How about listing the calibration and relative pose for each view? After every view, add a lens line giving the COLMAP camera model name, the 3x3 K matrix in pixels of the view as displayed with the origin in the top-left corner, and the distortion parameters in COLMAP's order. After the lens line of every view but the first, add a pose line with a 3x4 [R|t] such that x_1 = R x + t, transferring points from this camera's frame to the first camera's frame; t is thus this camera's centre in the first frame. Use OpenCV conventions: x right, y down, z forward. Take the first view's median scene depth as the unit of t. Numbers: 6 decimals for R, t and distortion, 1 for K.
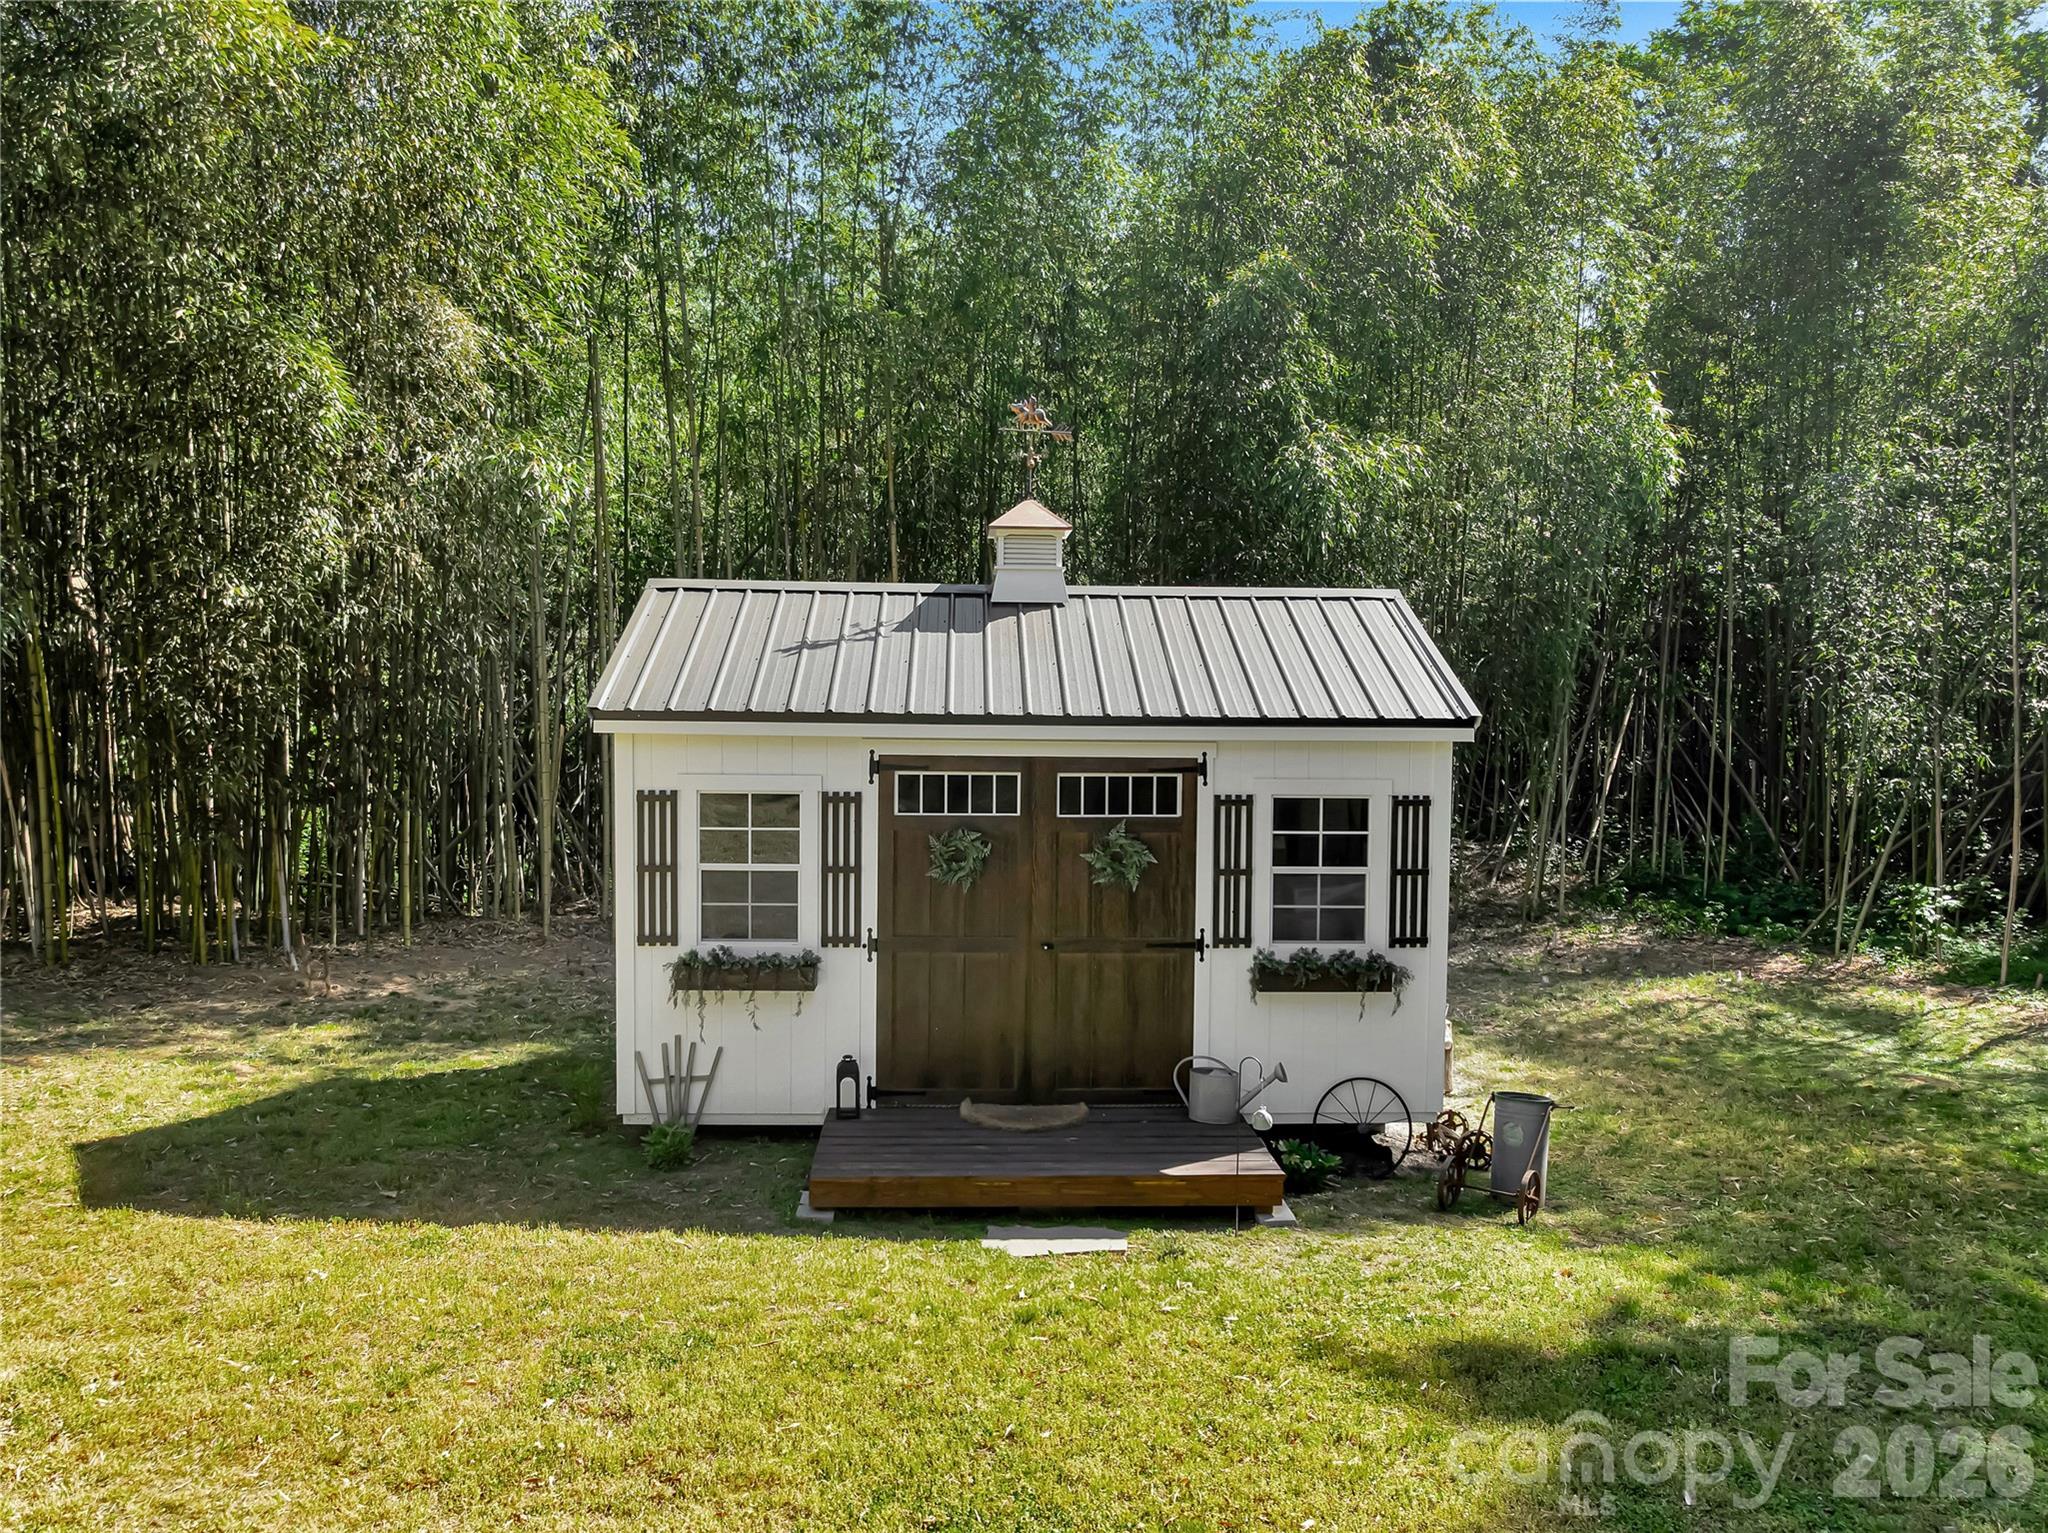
lens RADIAL K [[1449.0, 0, 1020.6], [0, 1449.0, 736.6], [0, 0, 1]] dist [-0.032715, -0.003120]
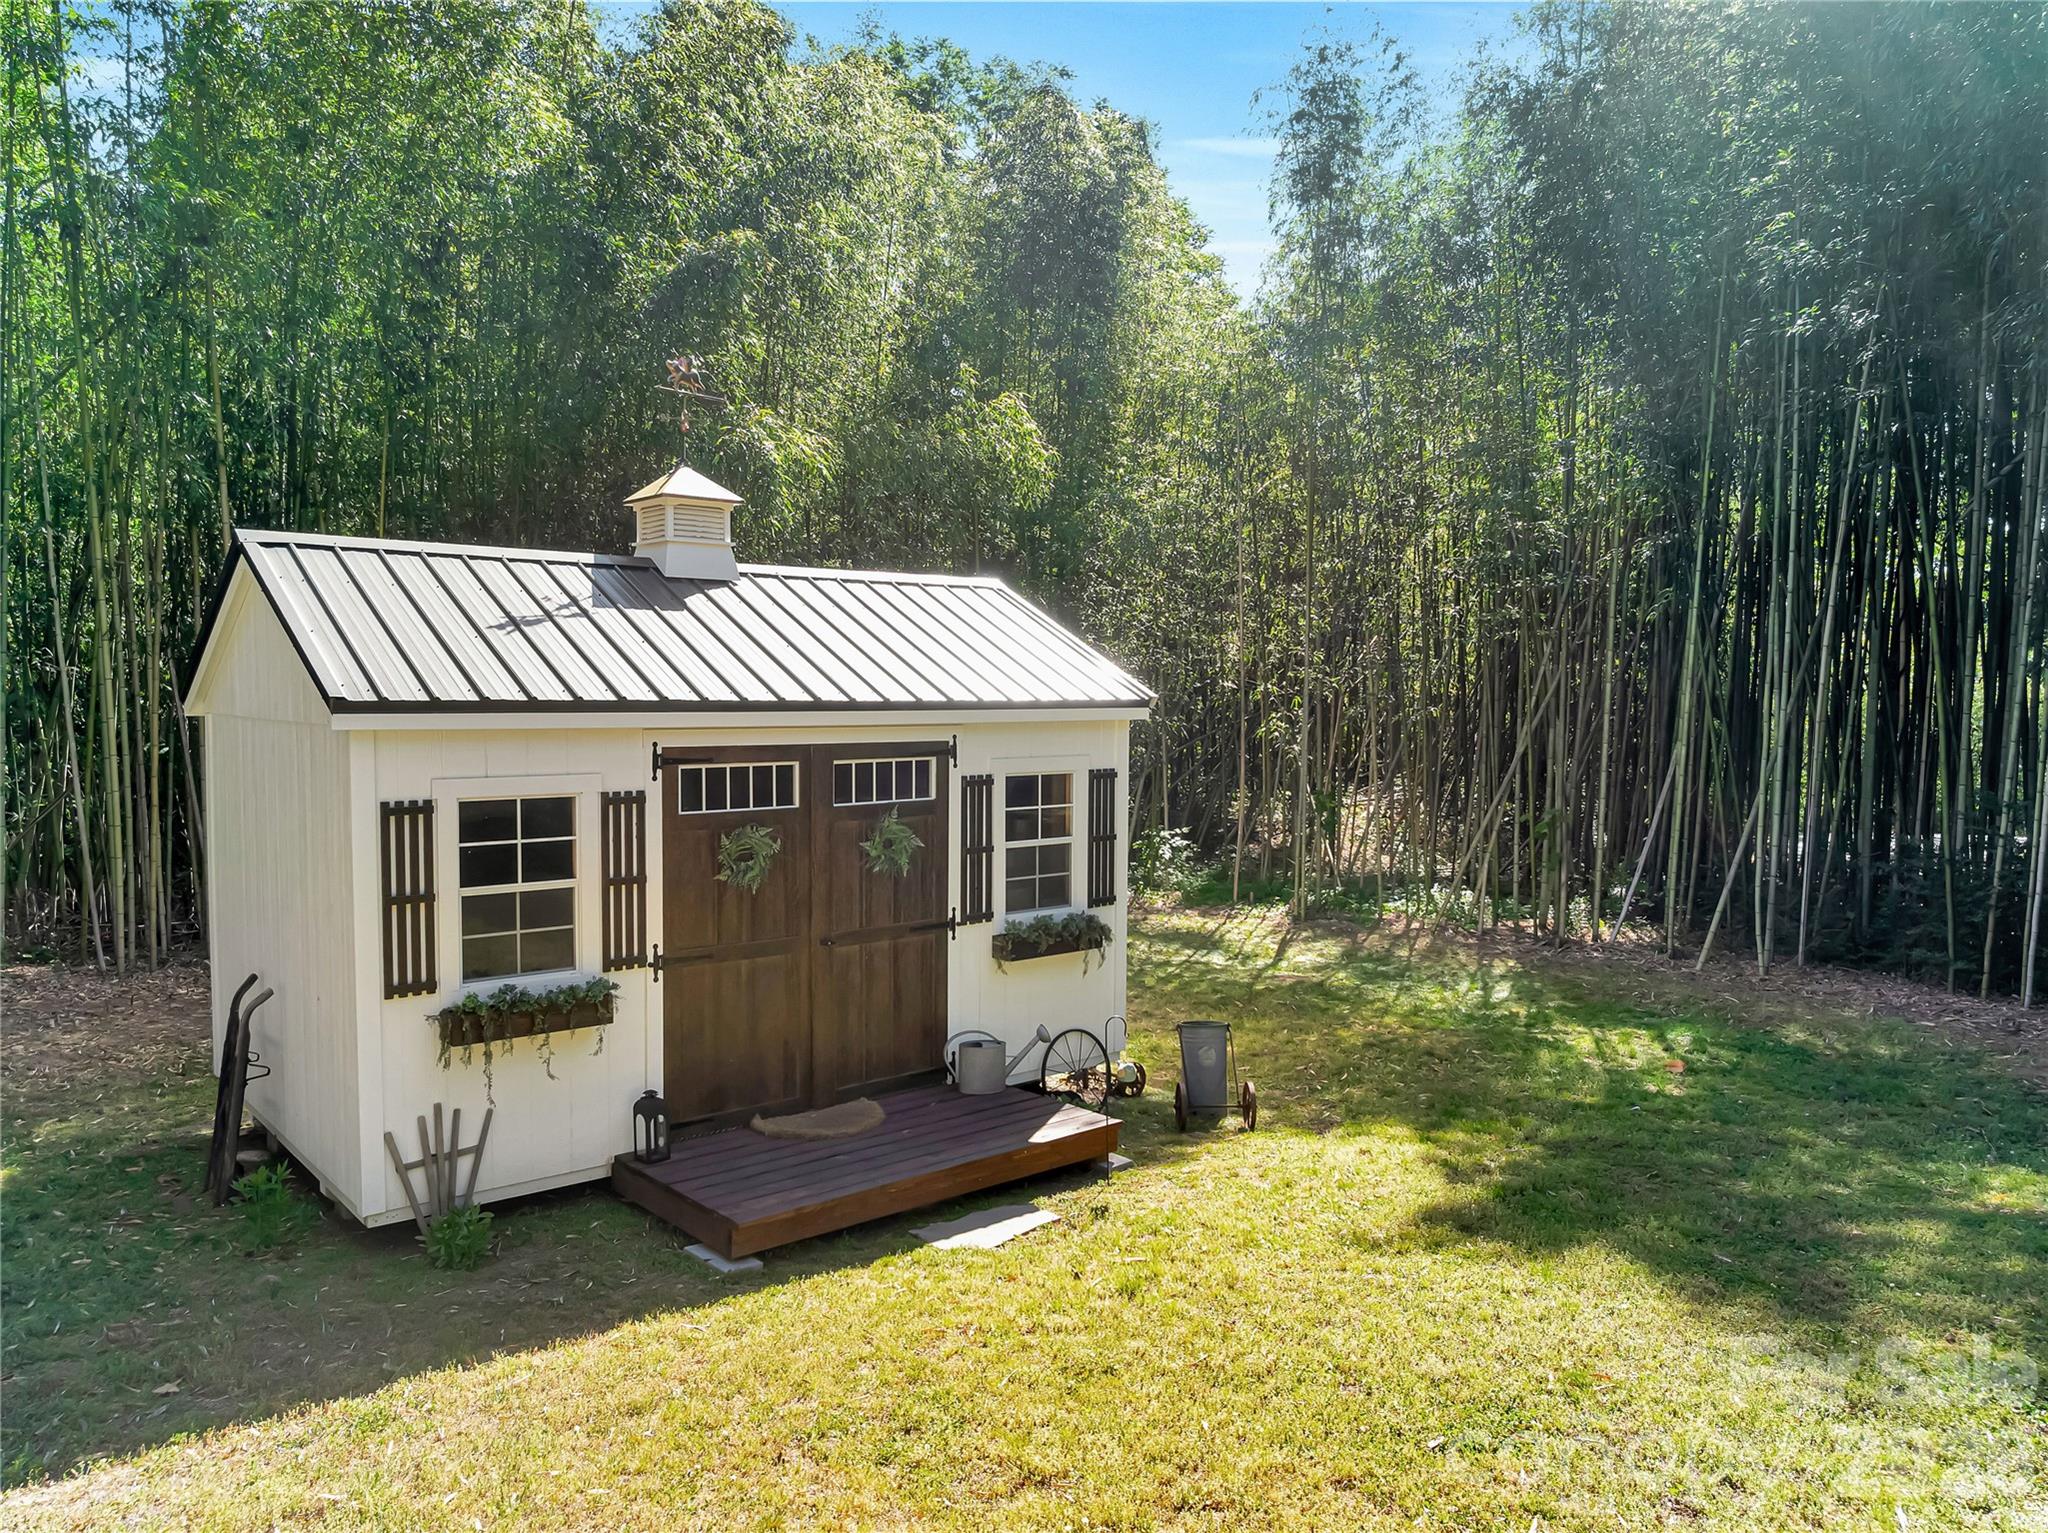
lens RADIAL K [[1449.0, 0, 1020.6], [0, 1449.0, 736.6], [0, 0, 1]] dist [-0.032715, -0.003120]
pose [[0.789535, -0.027553, 0.613087, -0.465916], [0.018910, 0.999610, 0.020571, -0.008194], [-0.613415, -0.004648, 0.789747, 0.166998]]
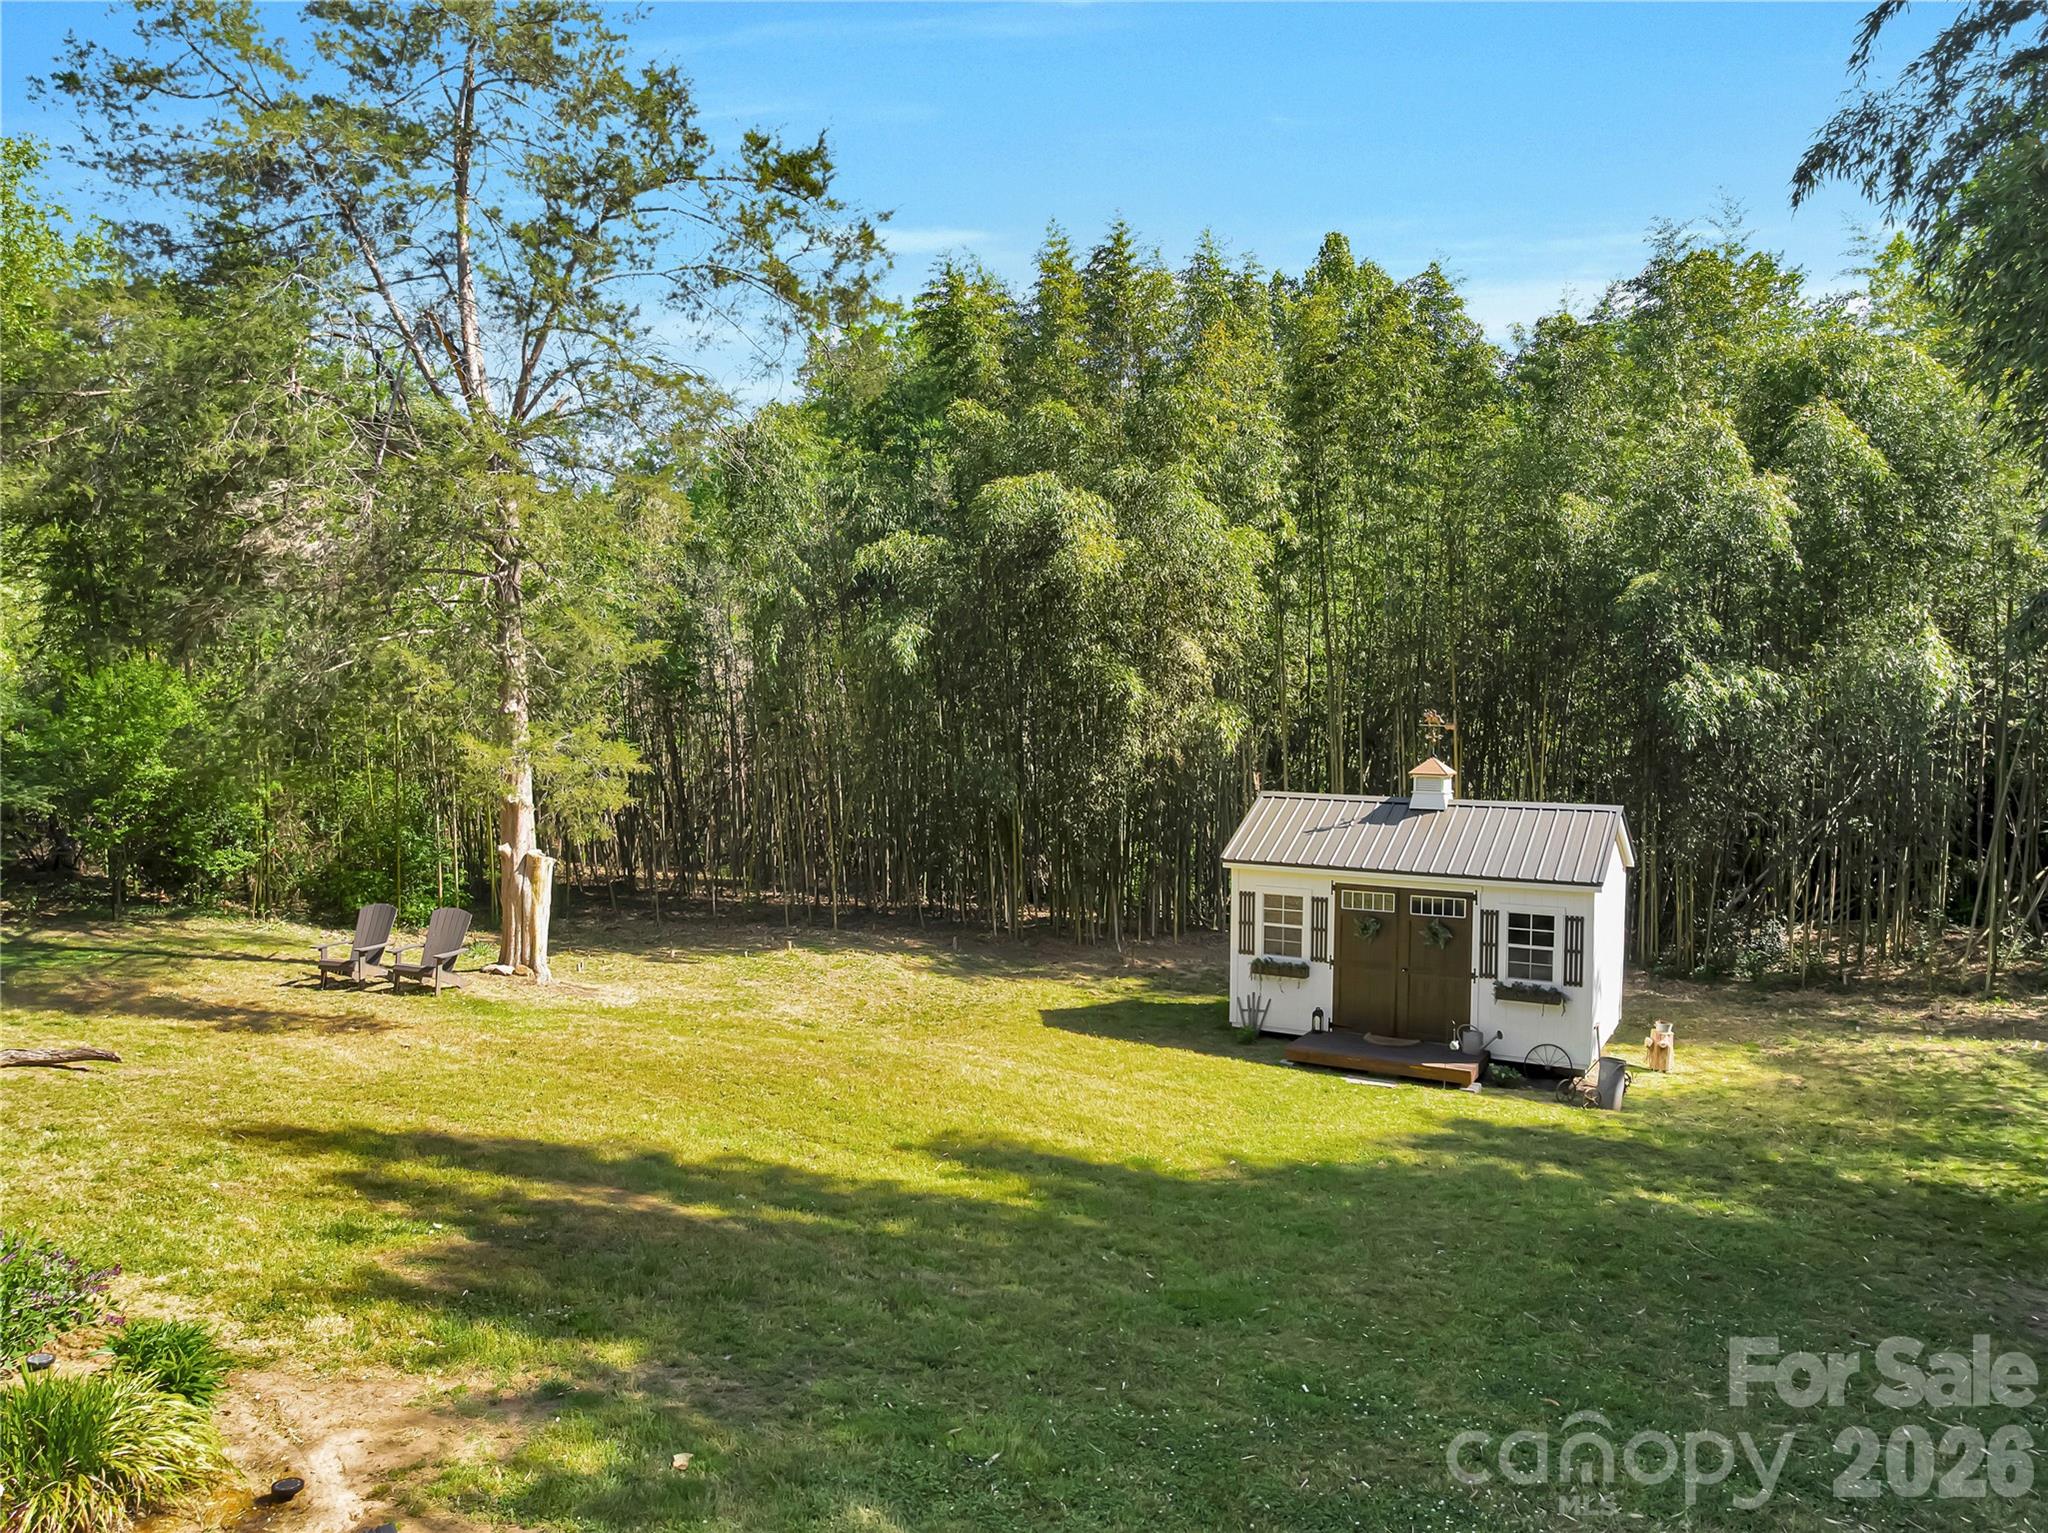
lens RADIAL K [[1451.2, 0, 1020.5], [0, 1451.2, 737.9], [0, 0, 1]] dist [-0.054115, 0.027614]
pose [[0.849407, 0.013067, -0.527577, 0.708821], [-0.014473, 0.999894, 0.001464, -0.219365], [0.527540, 0.006392, 0.849506, -1.280113]]
